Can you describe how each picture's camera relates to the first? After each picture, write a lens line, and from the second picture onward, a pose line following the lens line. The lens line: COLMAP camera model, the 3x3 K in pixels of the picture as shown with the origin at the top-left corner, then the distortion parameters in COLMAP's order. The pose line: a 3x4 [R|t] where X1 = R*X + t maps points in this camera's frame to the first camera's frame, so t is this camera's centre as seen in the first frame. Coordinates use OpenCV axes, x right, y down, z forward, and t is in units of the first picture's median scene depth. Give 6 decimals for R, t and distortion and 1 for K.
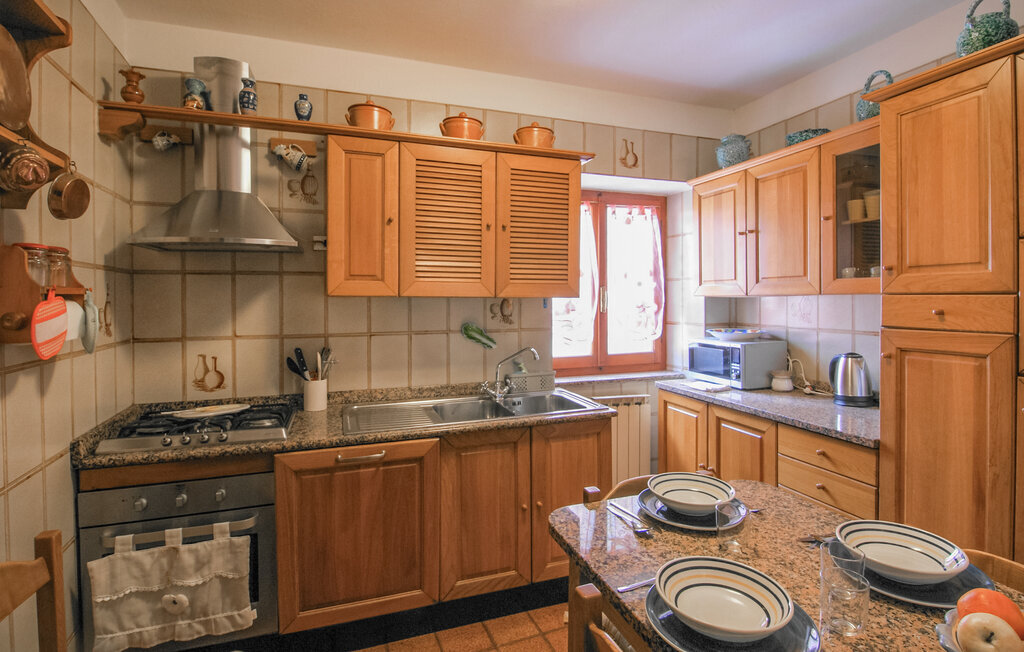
lens RADIAL K [[494.8, 0, 514.9], [0, 494.8, 298.1], [0, 0, 1]] dist [-0.004113, -0.012750]
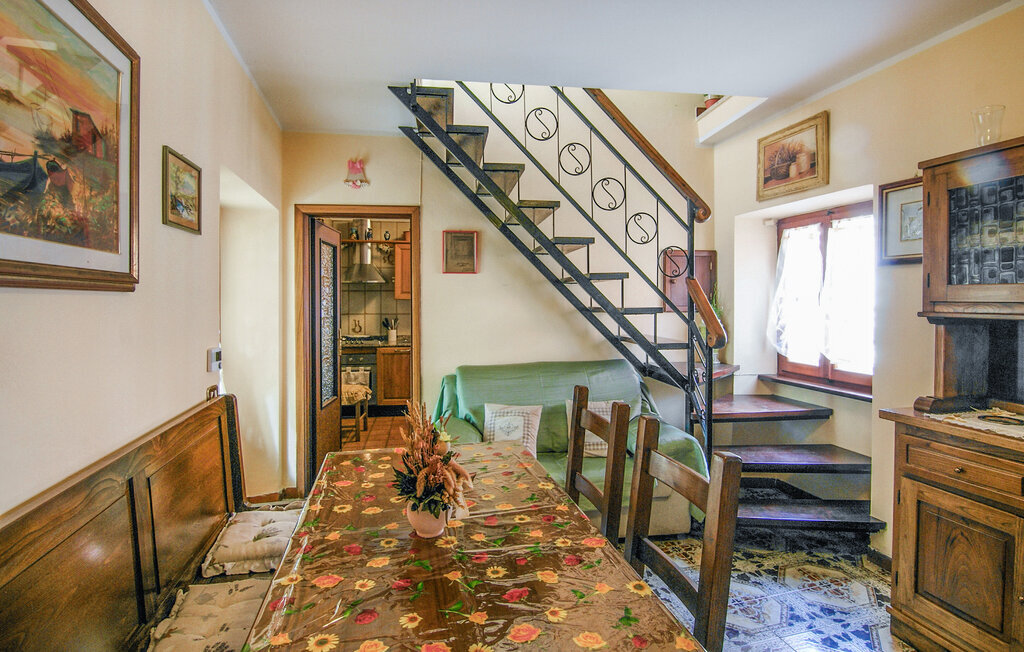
lens RADIAL K [[493.9, 0, 511.9], [0, 493.9, 307.3], [0, 0, 1]] dist [-0.002910, -0.000159]
pose [[0.976282, 0.009921, -0.216276, 0.924535], [-0.007785, 0.999912, 0.010724, 0.006890], [0.216363, -0.008786, 0.976273, -1.689708]]
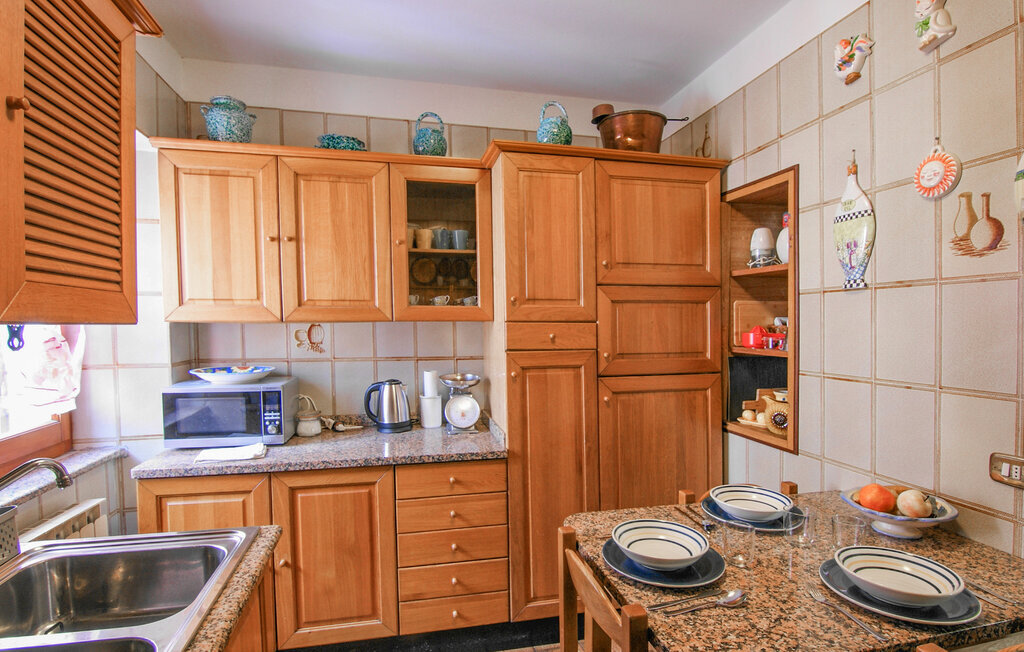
lens RADIAL K [[509.6, 0, 511.1], [0, 509.6, 334.0], [0, 0, 1]] dist [-0.003680, -0.000740]
pose [[0.115616, -0.017613, 0.993138, -0.417309], [-0.000374, 0.999842, 0.017776, -0.000619], [-0.993294, -0.002427, 0.115591, 0.829105]]
